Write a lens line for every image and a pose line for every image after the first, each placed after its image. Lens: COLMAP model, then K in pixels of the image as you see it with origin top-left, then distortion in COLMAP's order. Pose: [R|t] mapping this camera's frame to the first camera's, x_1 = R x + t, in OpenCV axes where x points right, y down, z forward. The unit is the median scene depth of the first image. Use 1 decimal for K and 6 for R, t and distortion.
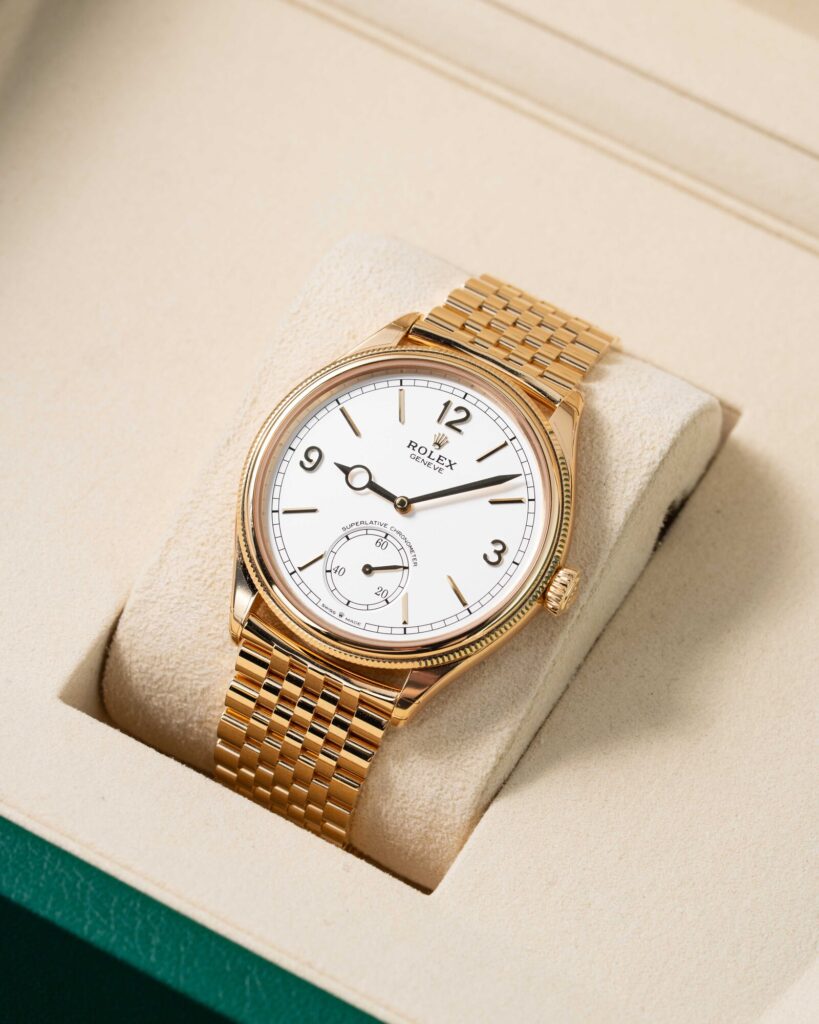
lens RADIAL K [[5001.2, 0, 409.5], [0, 5001.2, 512.0], [0, 0, 1]] dist [-0.106616, 3.989533]
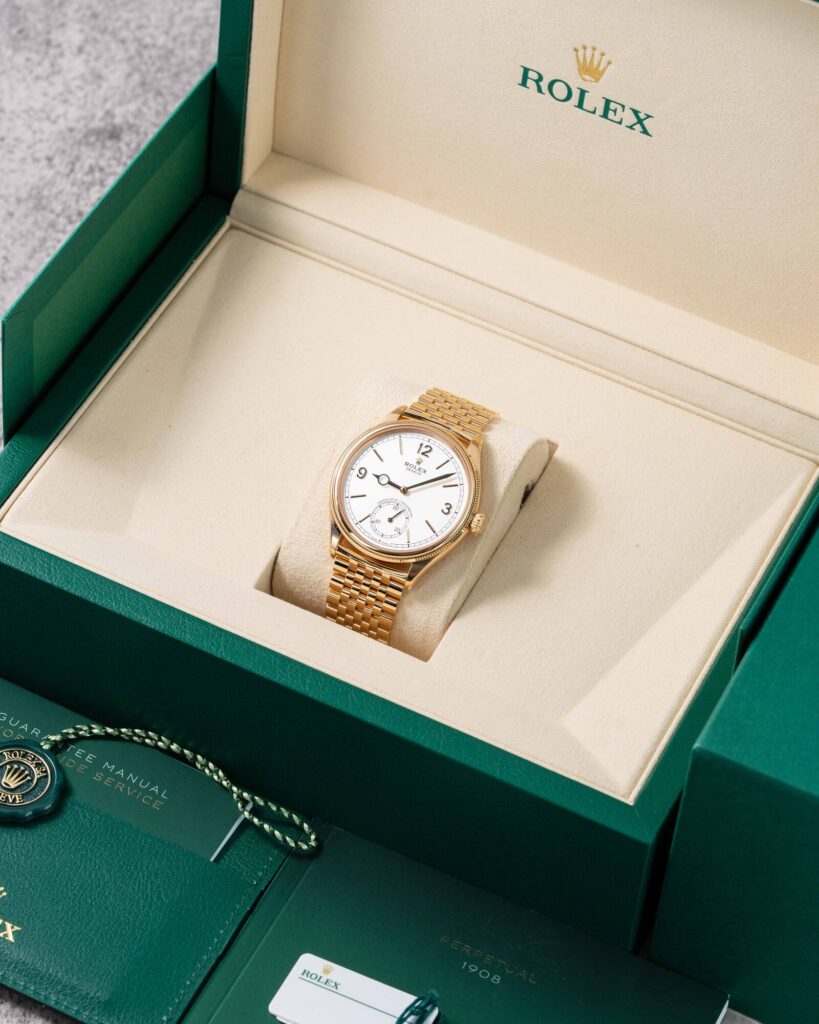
lens RADIAL K [[5001.2, 0, 409.5], [0, 5001.2, 512.0], [0, 0, 1]] dist [-0.106616, 3.989533]
pose [[0.998103, -0.061445, 0.003765, -0.007889], [0.061556, 0.996847, -0.050065, 0.119070], [-0.000677, 0.050202, 0.998739, -1.217051]]
